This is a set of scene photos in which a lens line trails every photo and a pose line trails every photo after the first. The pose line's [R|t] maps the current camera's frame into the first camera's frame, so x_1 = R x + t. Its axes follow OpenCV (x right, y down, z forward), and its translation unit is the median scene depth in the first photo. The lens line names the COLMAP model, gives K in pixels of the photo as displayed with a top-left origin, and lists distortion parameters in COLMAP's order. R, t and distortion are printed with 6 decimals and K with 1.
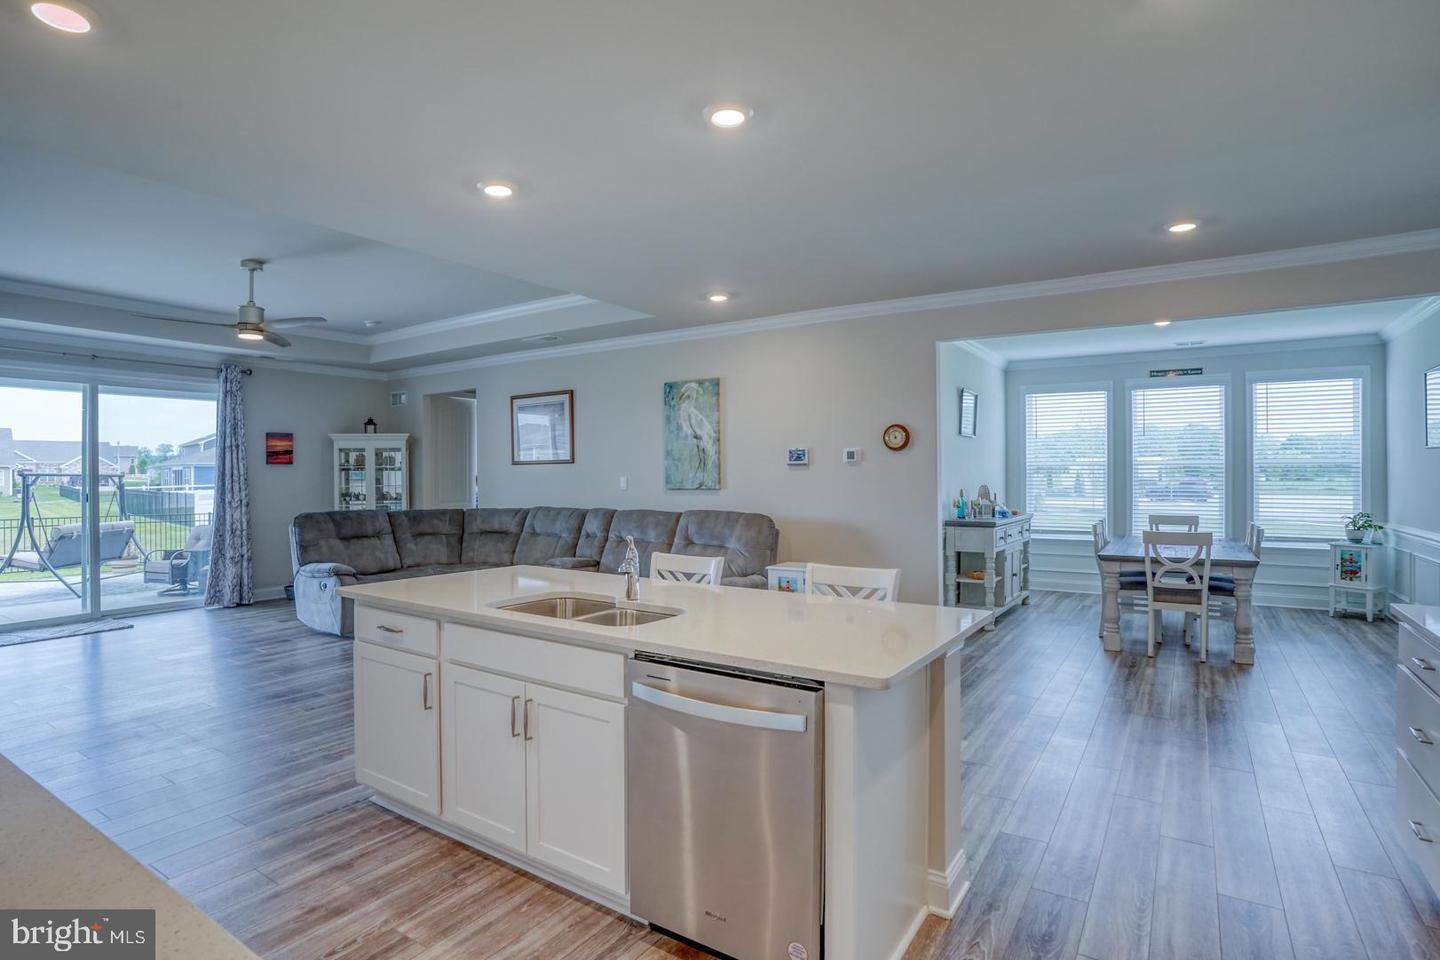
lens RADIAL K [[735.6, 0, 697.8], [0, 735.6, 463.3], [0, 0, 1]] dist [-0.076698, 0.033204]
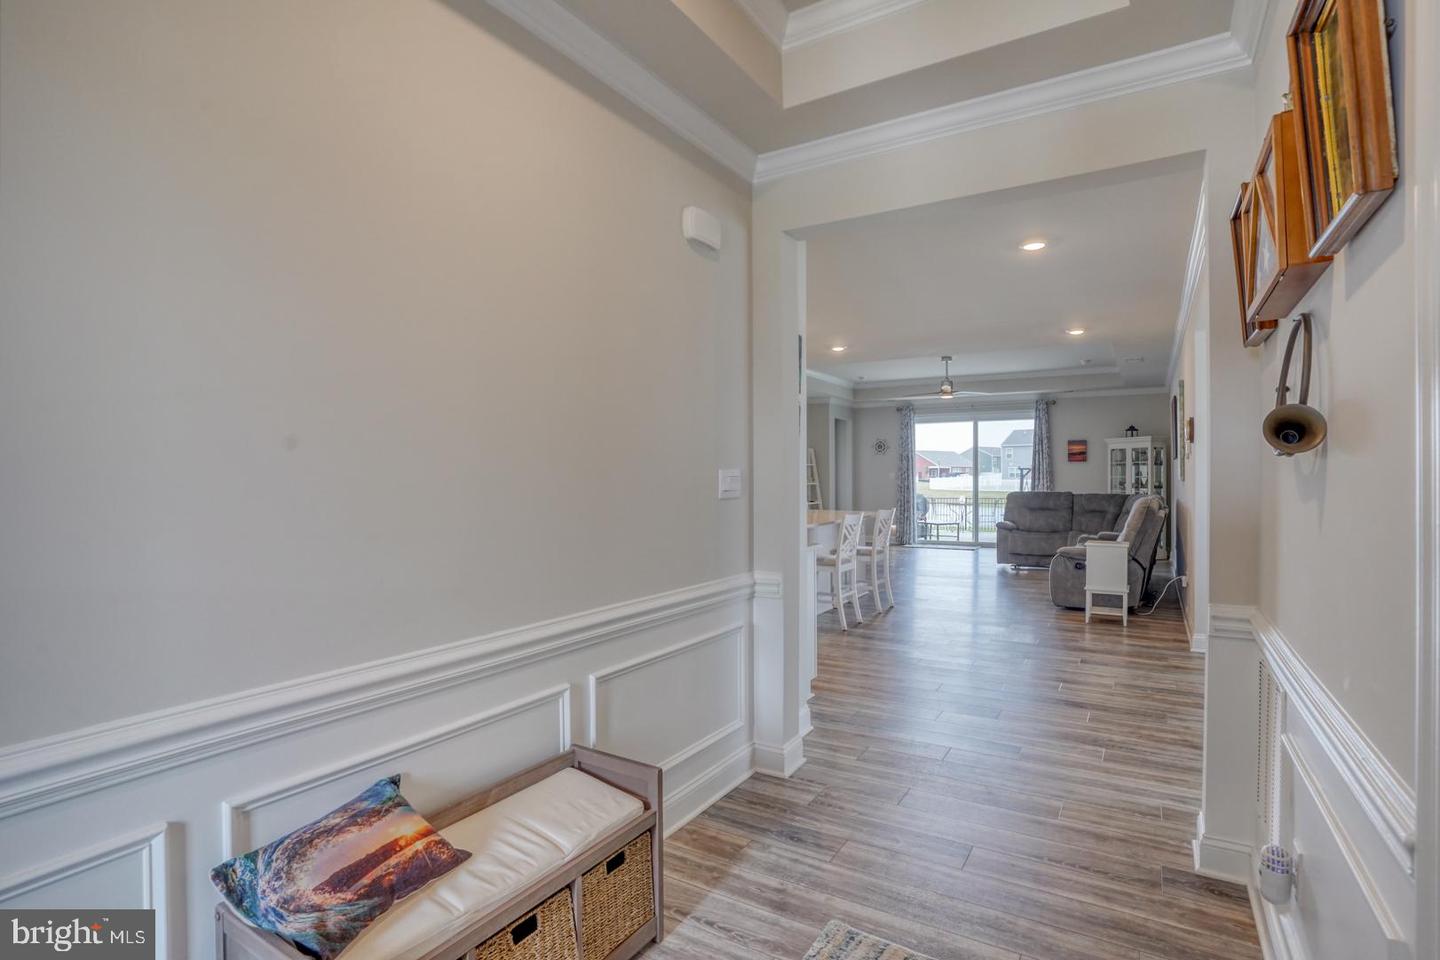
lens RADIAL K [[735.6, 0, 798.7], [0, 735.6, 465.9], [0, 0, 1]] dist [-0.076698, 0.033204]
pose [[0.169292, -0.006676, -0.985543, 1.000430], [0.019205, 0.999810, -0.003473, 0.005812], [0.985379, -0.018340, 0.169388, 0.224662]]
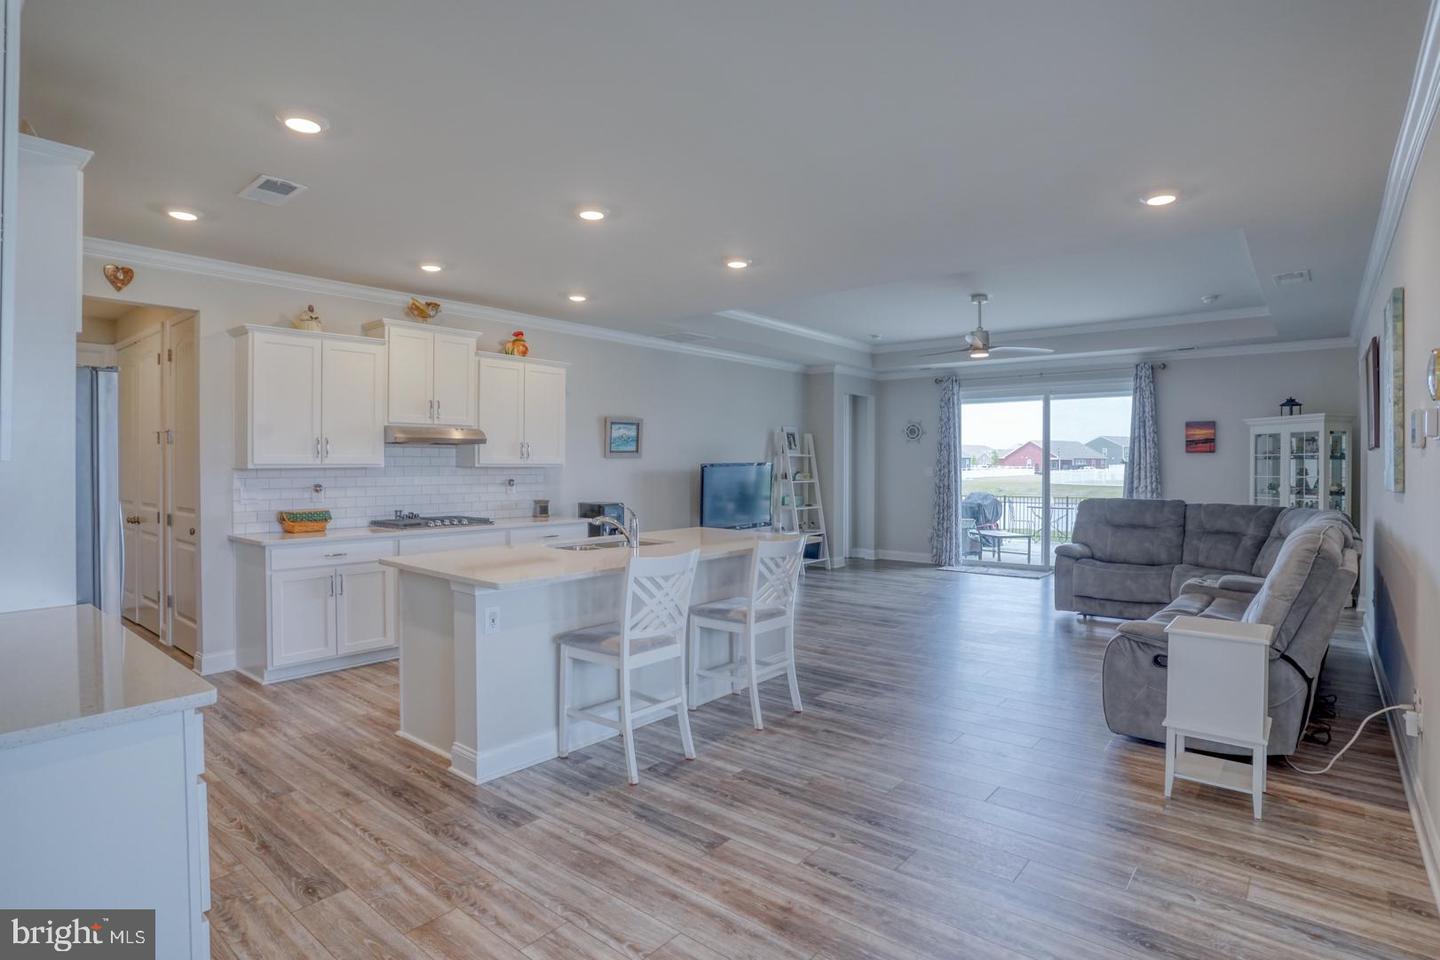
lens RADIAL K [[735.6, 0, 749.5], [0, 735.6, 458.4], [0, 0, 1]] dist [-0.076698, 0.033204]
pose [[-0.055741, -0.002861, -0.998441, 0.562205], [0.013637, 0.999900, -0.003626, 0.005315], [0.998352, -0.013817, -0.055697, 0.536288]]
